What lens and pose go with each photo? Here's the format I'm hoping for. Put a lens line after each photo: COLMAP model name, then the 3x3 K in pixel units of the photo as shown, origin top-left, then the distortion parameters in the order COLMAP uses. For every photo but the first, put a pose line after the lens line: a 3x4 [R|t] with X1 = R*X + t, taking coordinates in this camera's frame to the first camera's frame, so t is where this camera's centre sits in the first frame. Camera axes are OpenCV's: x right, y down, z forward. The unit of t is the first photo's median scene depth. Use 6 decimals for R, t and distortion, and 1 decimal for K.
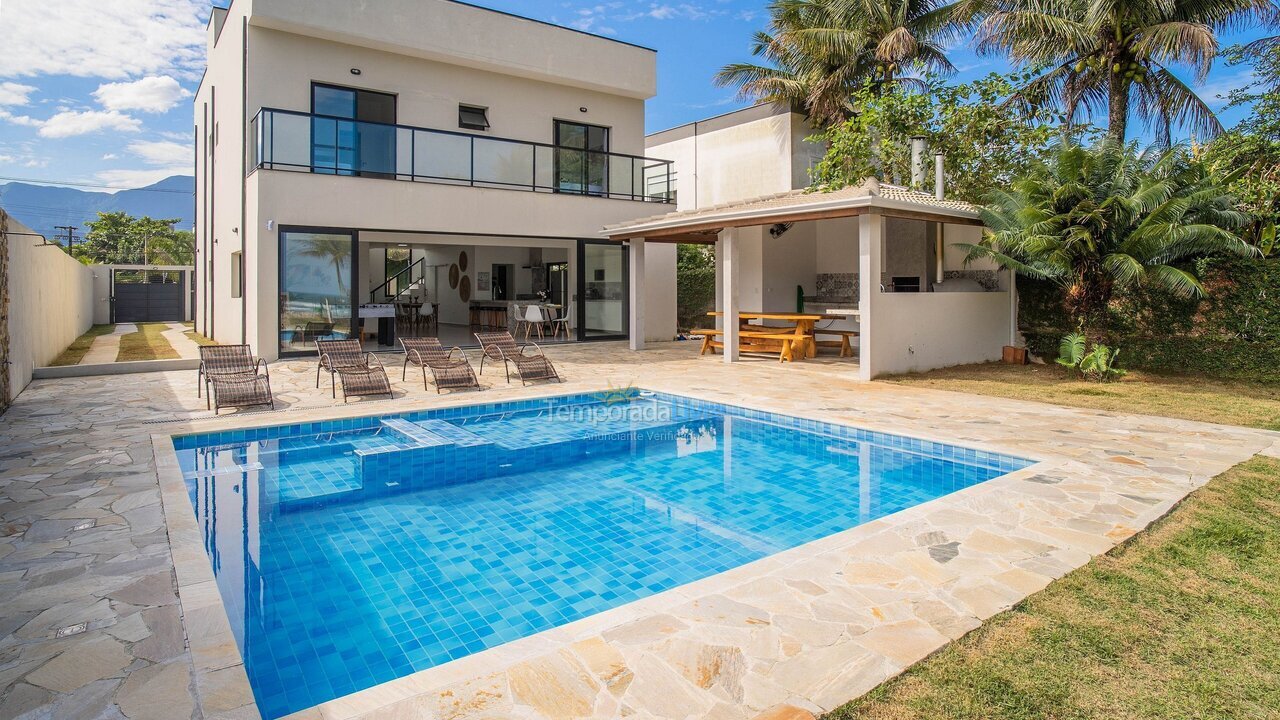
lens RADIAL K [[641.2, 0, 571.2], [0, 641.2, 317.2], [0, 0, 1]] dist [-0.001339, -0.000282]
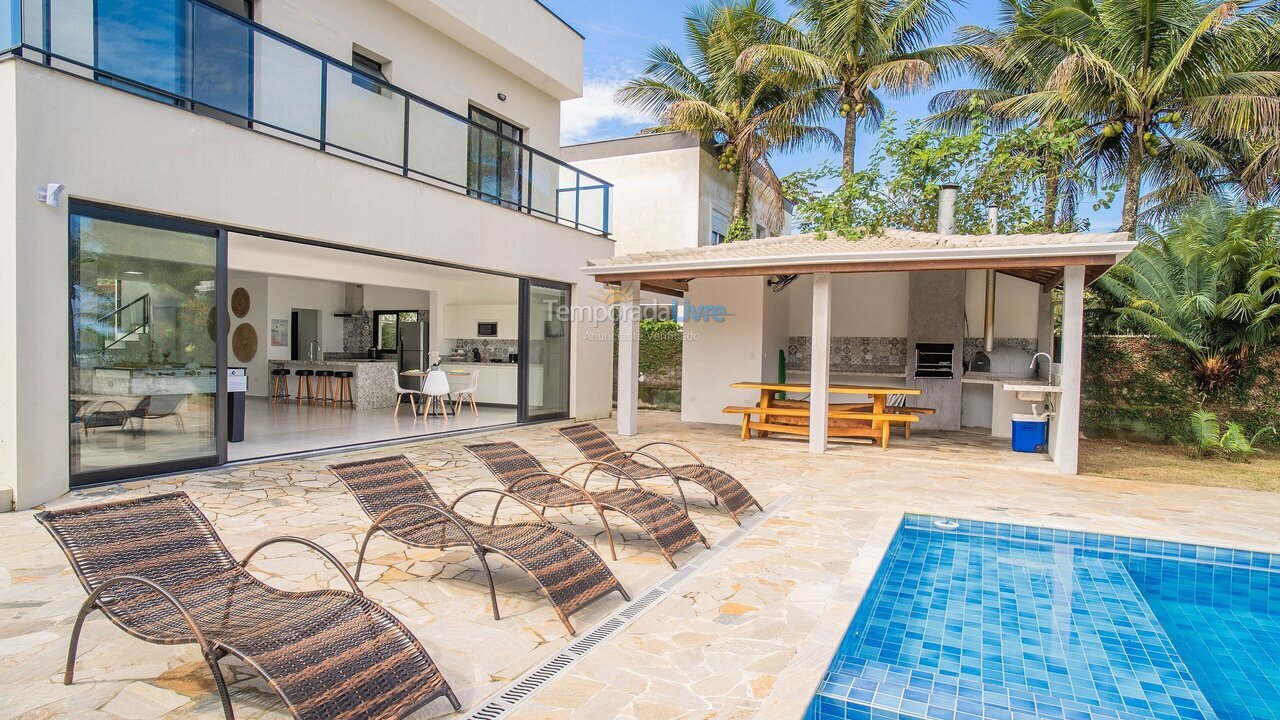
lens RADIAL K [[670.6, 0, 580.2], [0, 670.6, 388.1], [0, 0, 1]] dist [-0.002186, -0.000120]
pose [[0.891545, -0.008145, 0.452860, -0.267325], [0.000322, 0.999849, 0.017349, -0.013632], [-0.452933, -0.015322, 0.891413, 0.318517]]
